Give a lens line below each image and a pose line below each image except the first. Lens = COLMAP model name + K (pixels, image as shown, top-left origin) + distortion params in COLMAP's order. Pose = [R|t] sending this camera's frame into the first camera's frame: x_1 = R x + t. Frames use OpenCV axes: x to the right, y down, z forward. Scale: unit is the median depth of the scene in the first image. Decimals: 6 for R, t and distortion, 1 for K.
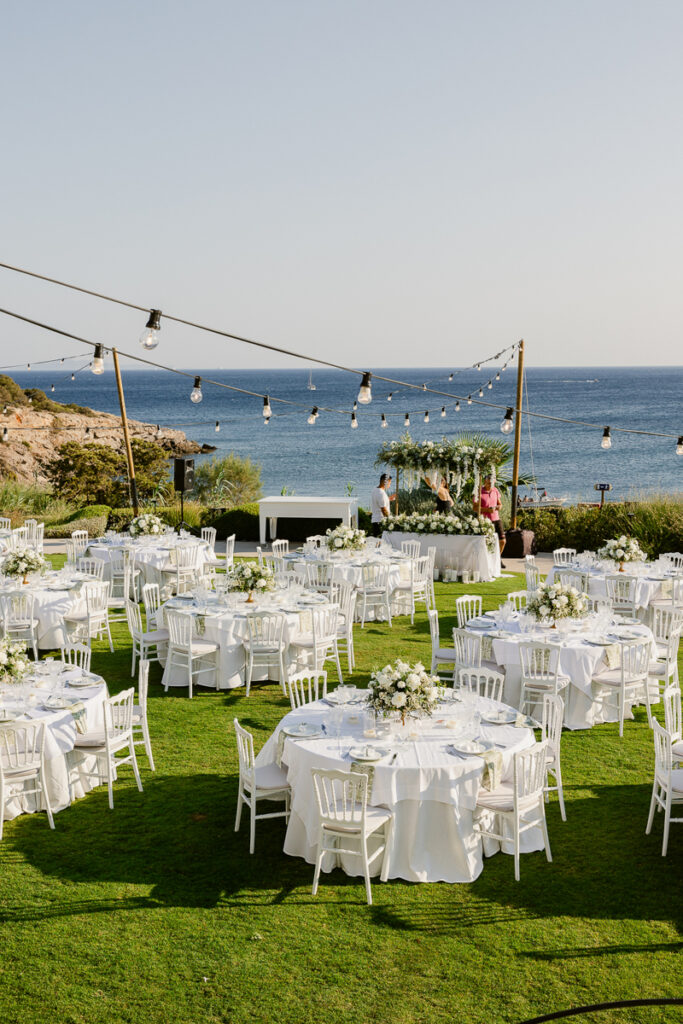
lens RADIAL K [[1261.1, 0, 340.5], [0, 1261.1, 513.7], [0, 0, 1]] dist [0.007799, 0.000000]
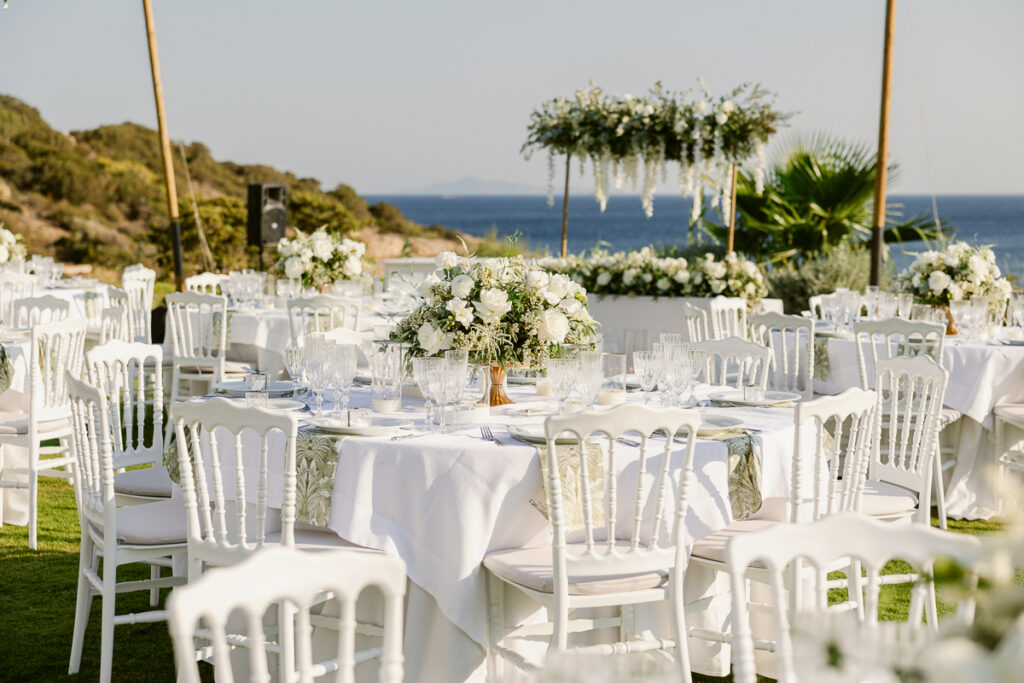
lens RADIAL K [[1743.6, 0, 520.0], [0, 1743.6, 335.0], [0, 0, 1]] dist [0.052401, 0.000000]
pose [[0.975603, 0.021704, -0.218465, 0.276558], [-0.032356, 0.998449, -0.045300, 0.095590], [0.217143, 0.051264, 0.974793, 0.614125]]
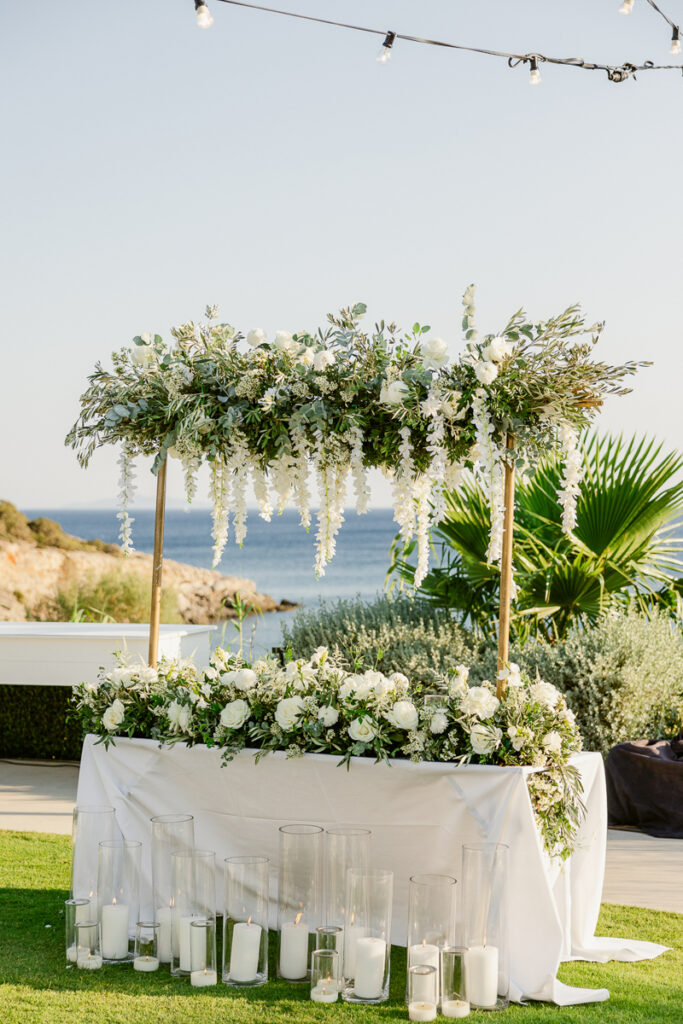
lens RADIAL K [[1530.4, 0, 341.0], [0, 1530.4, 510.6], [0, 0, 1]] dist [-0.033605, 0.000000]
pose [[0.992819, 0.000358, -0.119626, 0.181270], [-0.015461, 0.991993, -0.125343, 0.012395], [0.118623, 0.126292, 0.984875, 1.192612]]
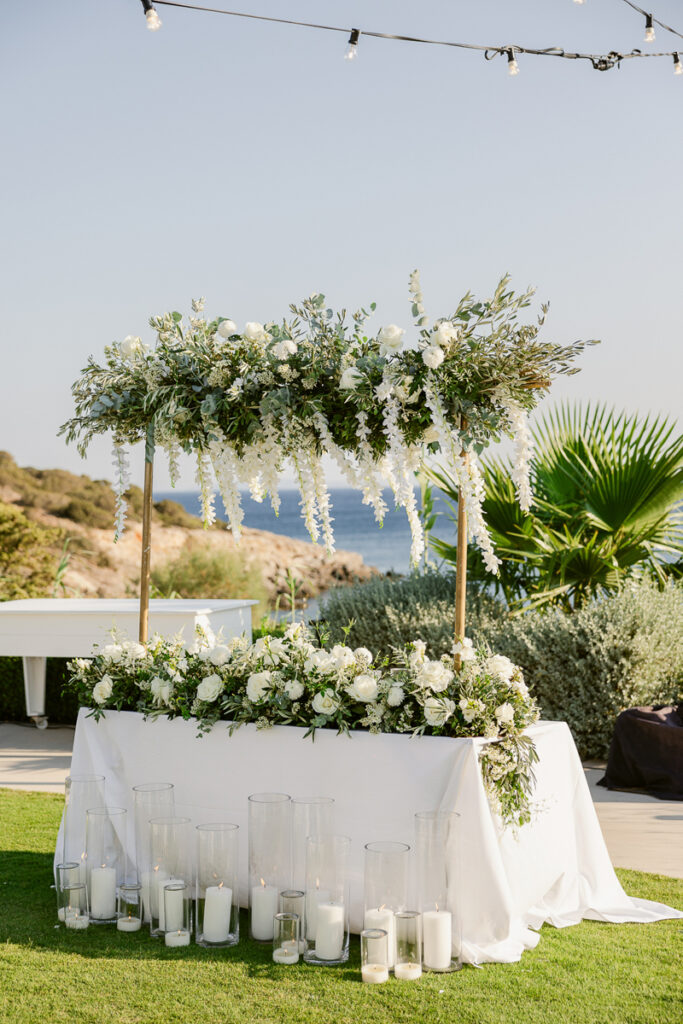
lens RADIAL K [[1409.0, 0, 339.3], [0, 1409.0, 521.6], [0, 0, 1]] dist [-0.017286, 0.000000]
pose [[0.980290, -0.012920, -0.197141, 0.219361], [-0.007283, 0.994818, -0.101409, 0.008809], [0.197430, 0.100846, 0.975116, 1.215134]]
